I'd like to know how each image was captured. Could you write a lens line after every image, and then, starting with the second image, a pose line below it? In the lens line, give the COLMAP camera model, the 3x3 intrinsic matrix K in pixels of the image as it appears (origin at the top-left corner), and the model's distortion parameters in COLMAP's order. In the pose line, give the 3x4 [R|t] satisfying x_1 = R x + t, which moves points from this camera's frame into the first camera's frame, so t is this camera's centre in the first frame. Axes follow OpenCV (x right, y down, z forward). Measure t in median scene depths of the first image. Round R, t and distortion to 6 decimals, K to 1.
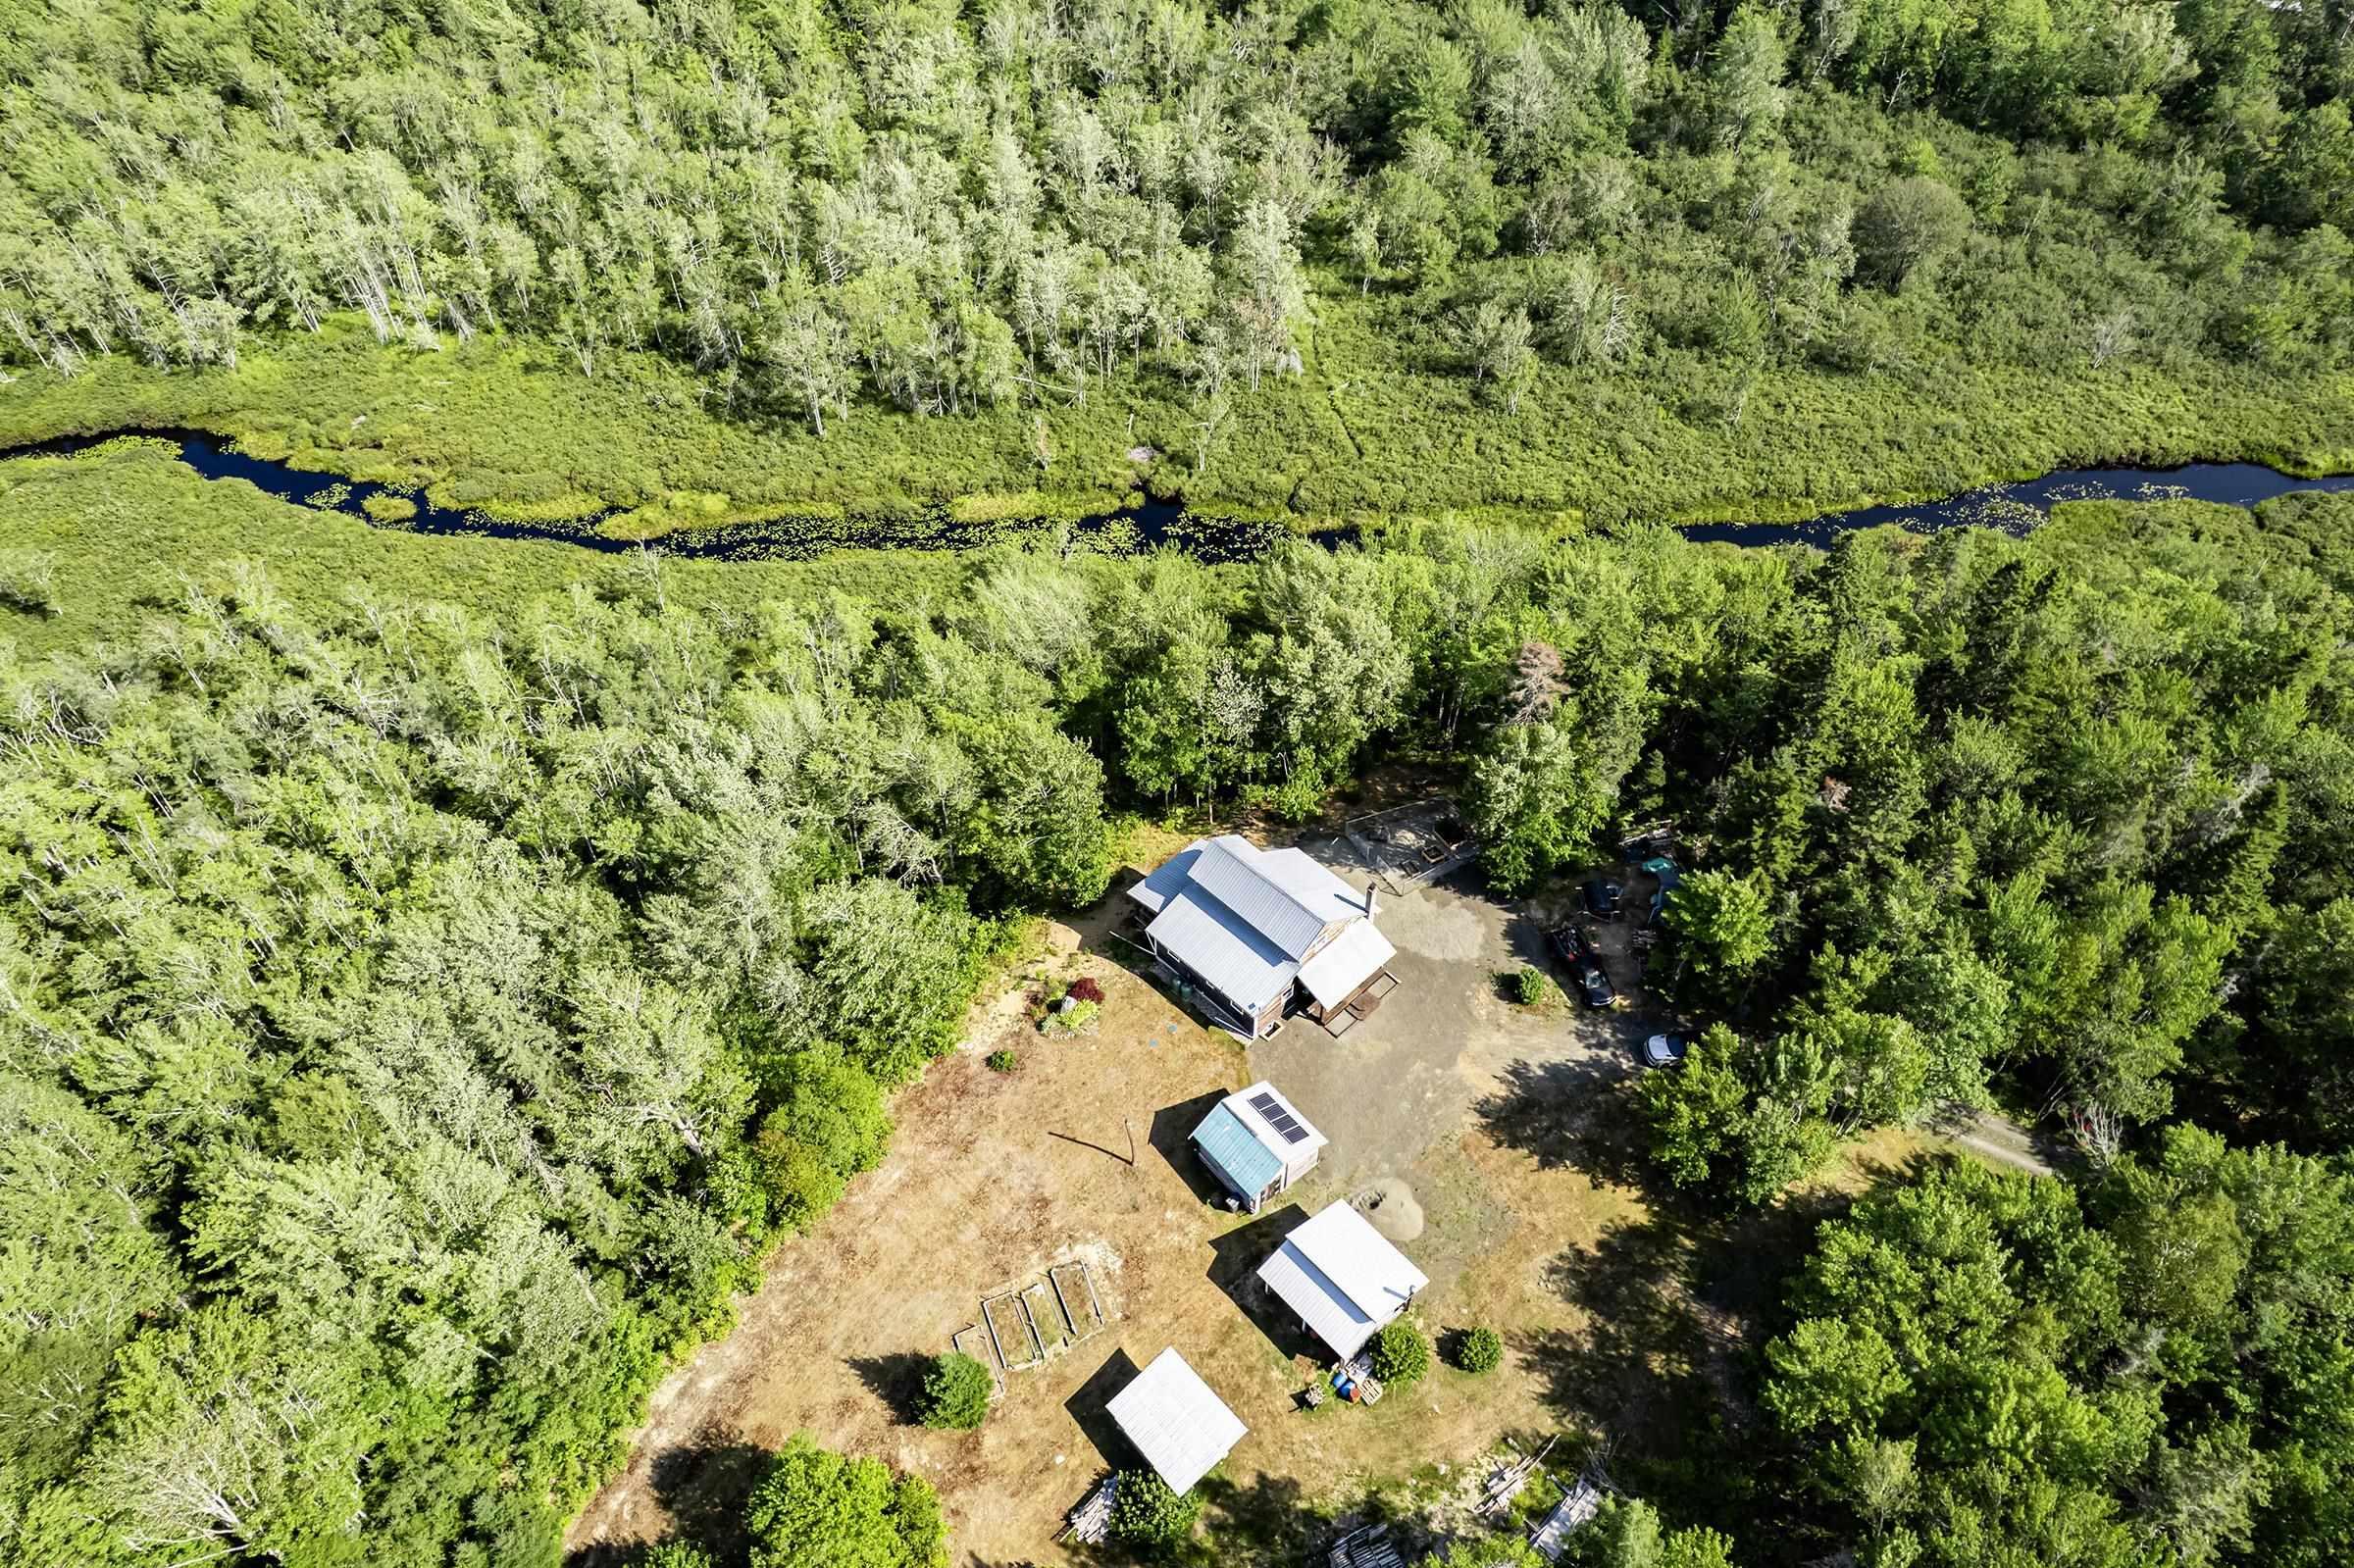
lens RADIAL K [[1504.1, 0, 1177.0], [0, 1504.1, 784.0], [0, 0, 1]] dist [-0.043406, 0.000017]
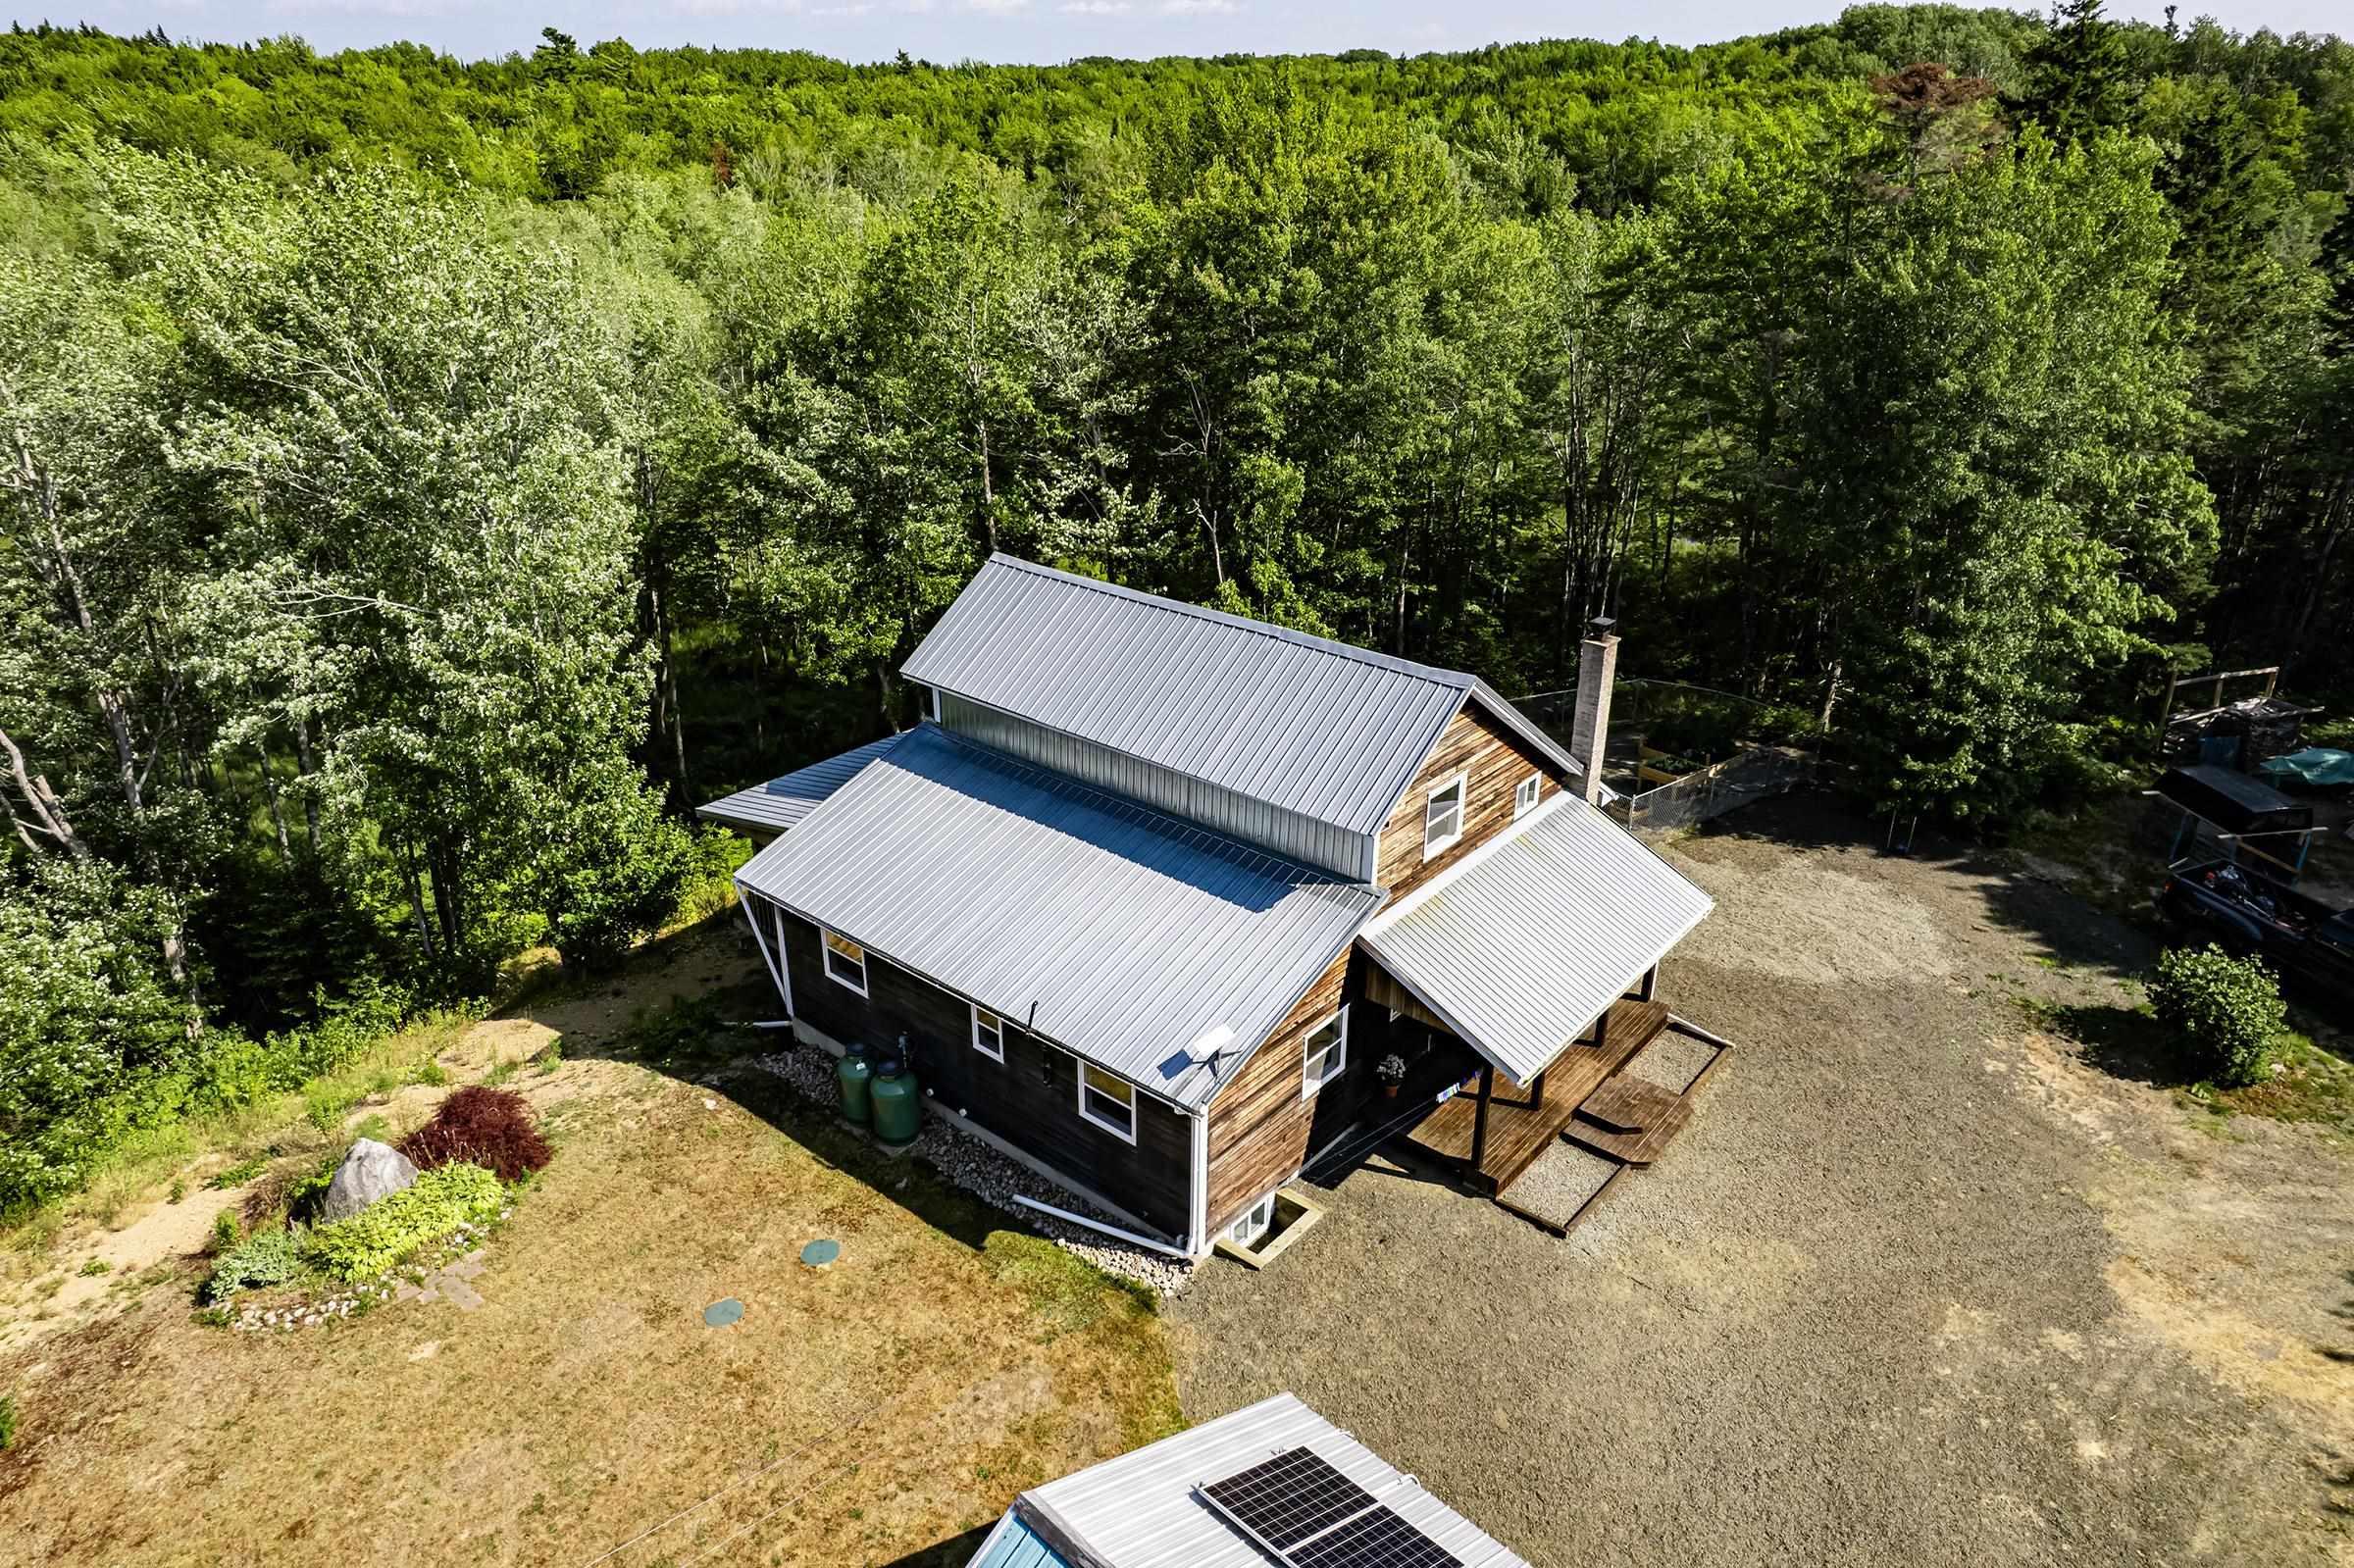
lens RADIAL K [[1504.1, 0, 1177.0], [0, 1504.1, 784.0], [0, 0, 1]] dist [-0.043406, 0.000017]
pose [[0.995148, -0.033352, 0.092565, 0.033647], [0.065686, 0.925641, -0.372657, 0.200906], [-0.073253, 0.376929, 0.923341, 0.838702]]
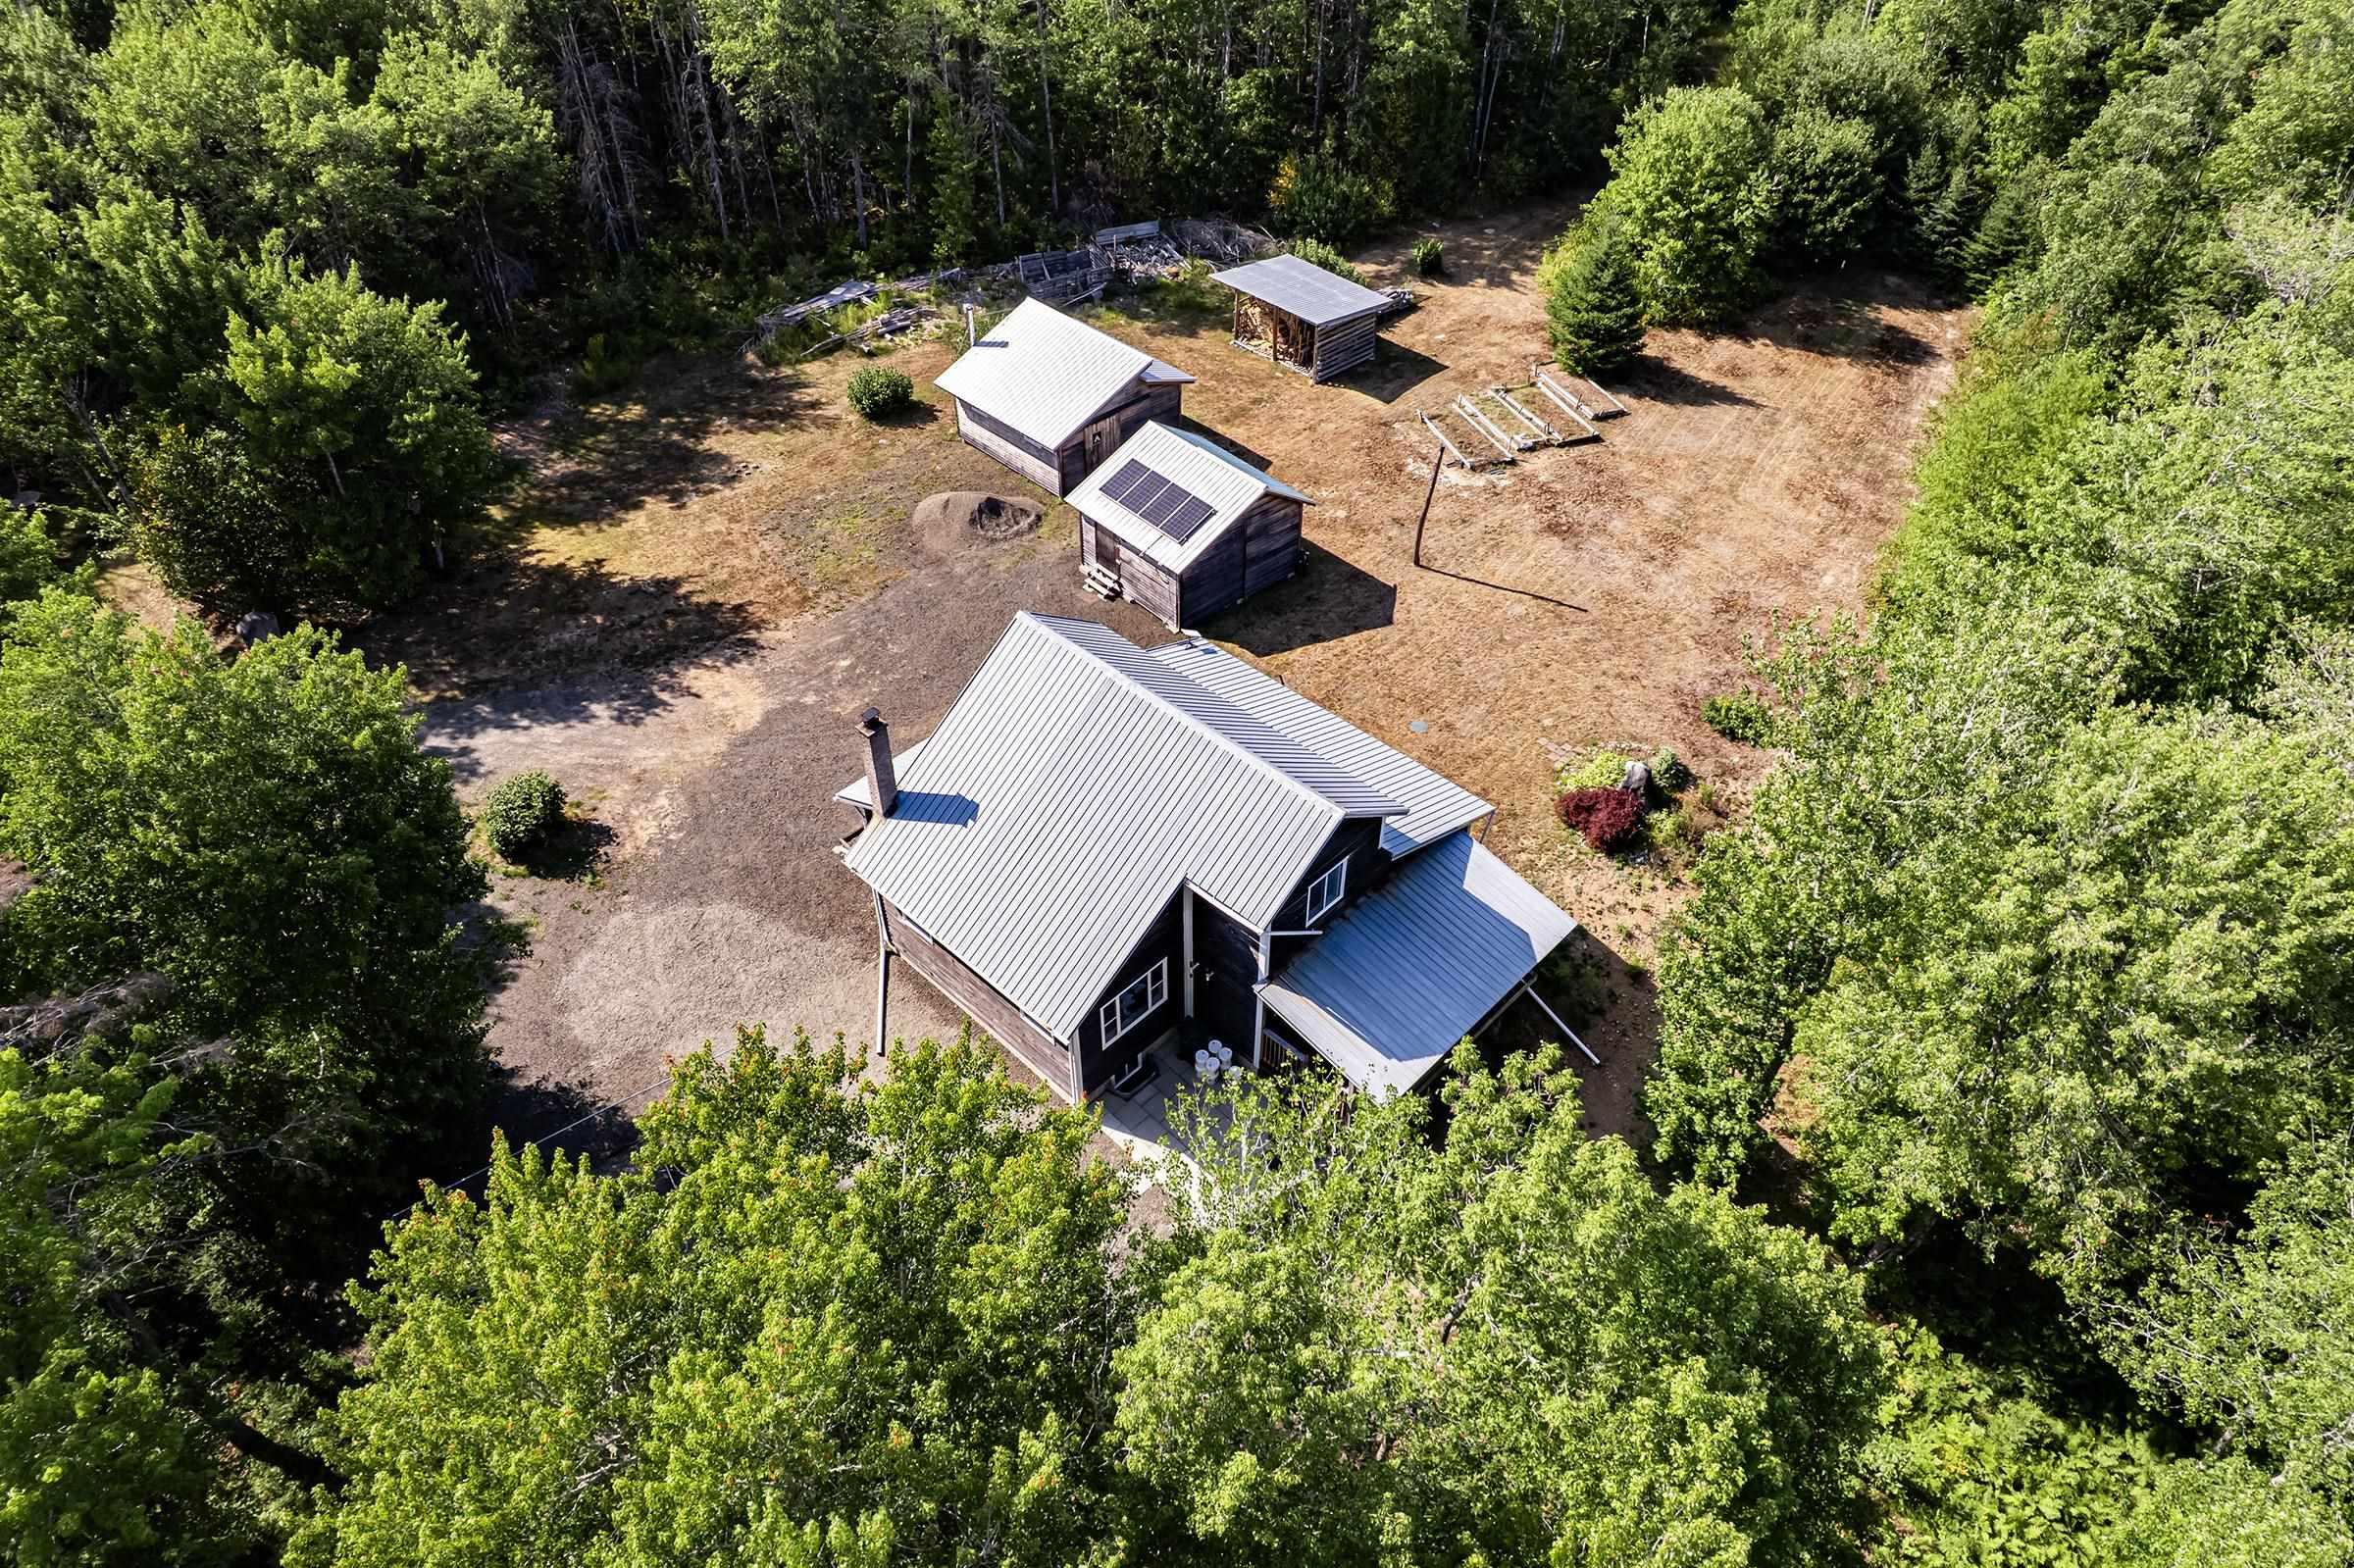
lens RADIAL K [[1504.1, 0, 1177.0], [0, 1504.1, 784.0], [0, 0, 1]] dist [-0.043406, 0.000017]
pose [[-0.999703, 0.019456, -0.014687, 0.070141], [-0.014481, 0.010683, 0.999838, -0.304335], [0.019609, 0.999754, -0.010398, 1.104411]]
